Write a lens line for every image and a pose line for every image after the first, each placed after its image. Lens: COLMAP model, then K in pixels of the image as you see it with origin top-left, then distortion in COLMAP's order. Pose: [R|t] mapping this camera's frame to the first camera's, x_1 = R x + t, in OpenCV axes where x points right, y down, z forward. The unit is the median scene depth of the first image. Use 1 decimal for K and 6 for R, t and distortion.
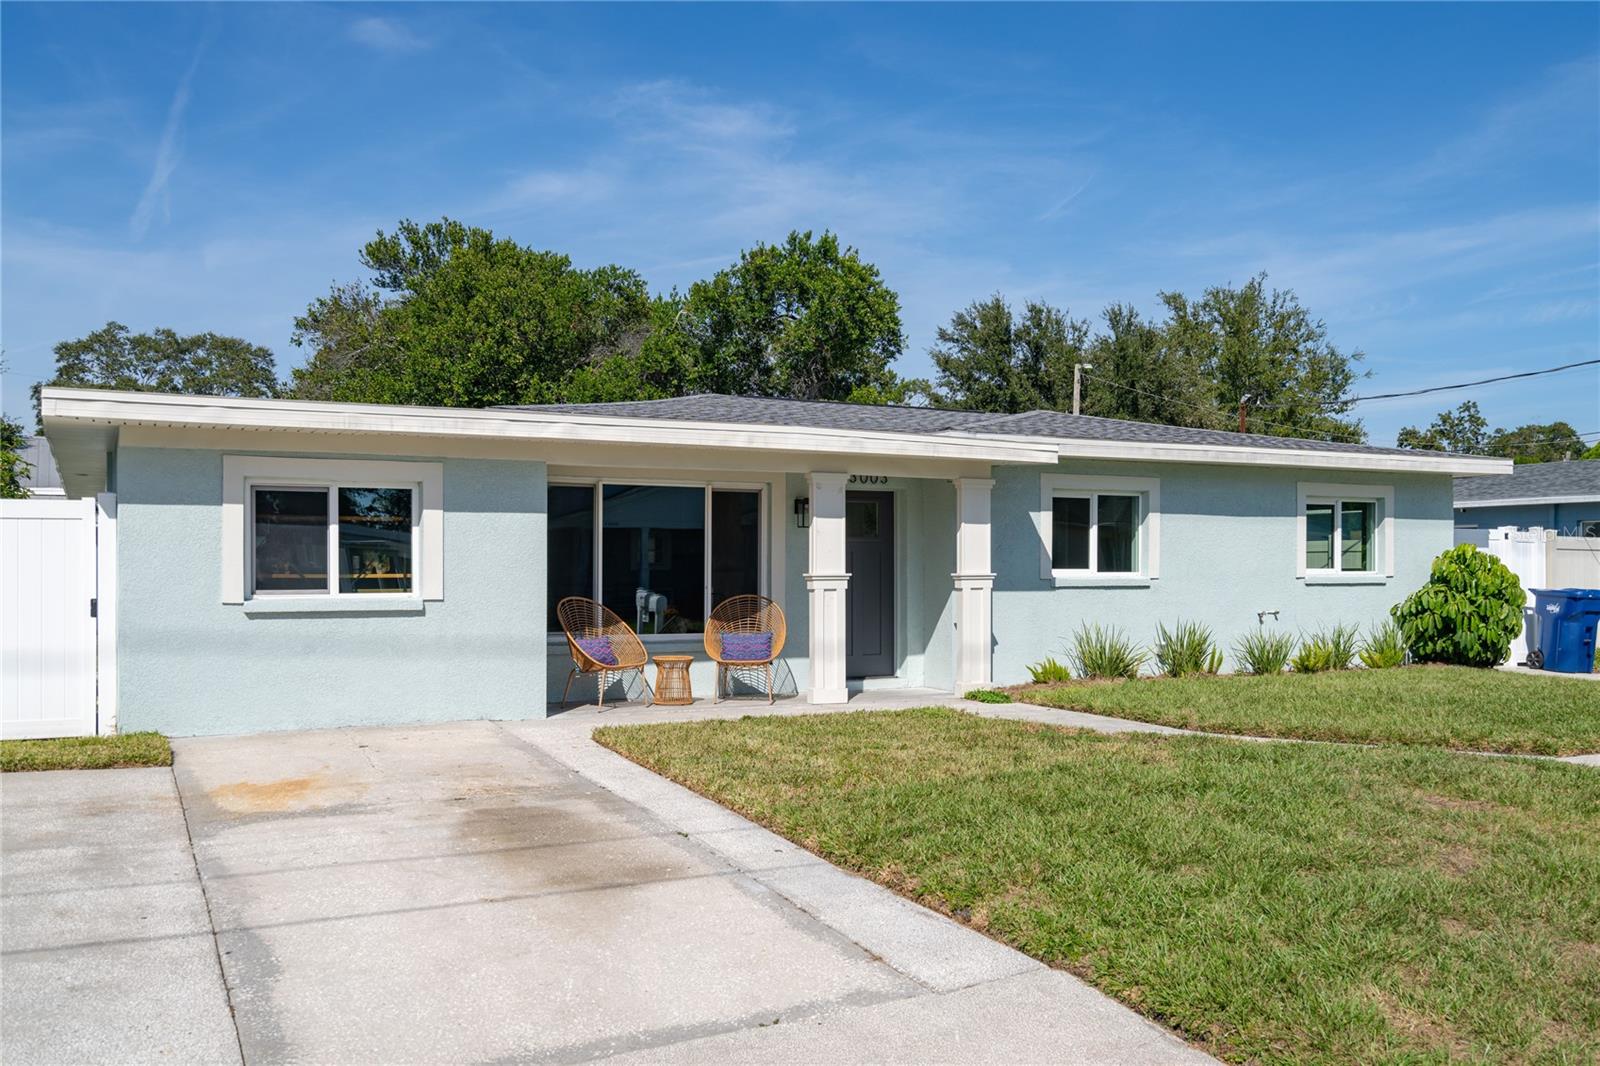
lens RADIAL K [[1385.6, 0, 800.0], [0, 1385.6, 533.0], [0, 0, 1]] dist [0.005783, 0.000471]
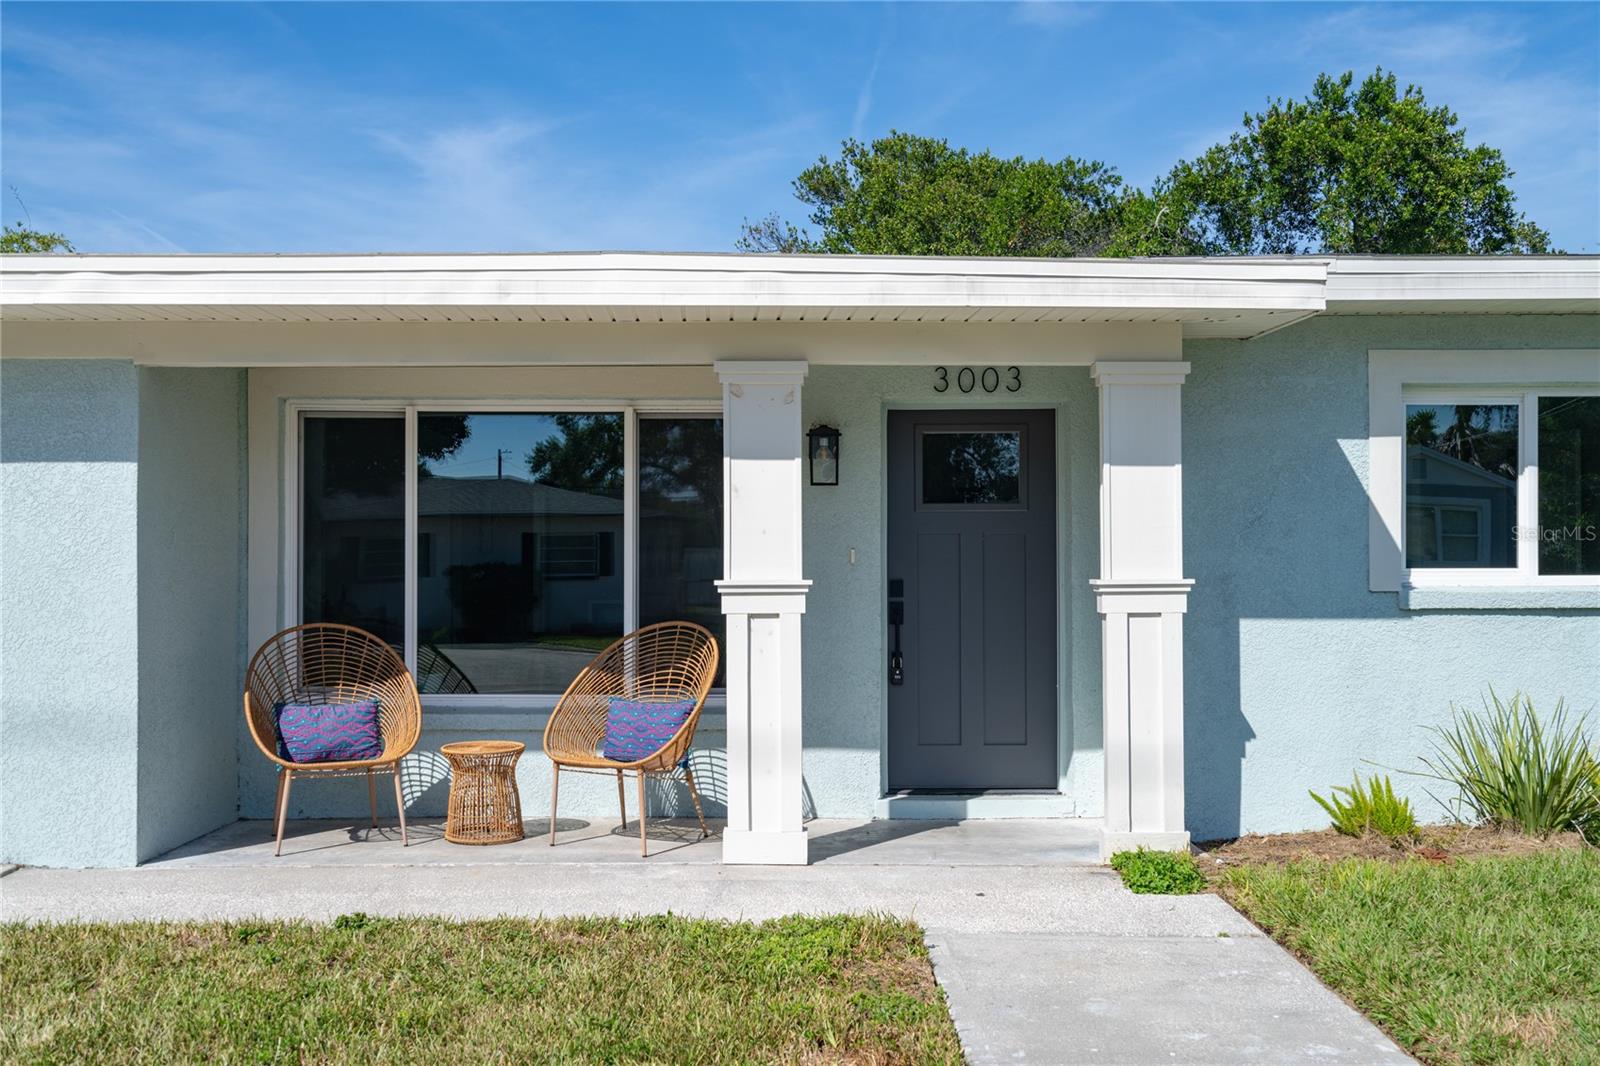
lens RADIAL K [[1534.5, 0, 800.0], [0, 1534.5, 533.0], [0, 0, 1]] dist [0.016165, 0.012627]
pose [[0.900623, -0.012401, -0.434424, 0.220795], [0.014352, 0.999896, 0.001211, 0.011343], [0.434364, -0.007325, 0.900707, 0.478140]]
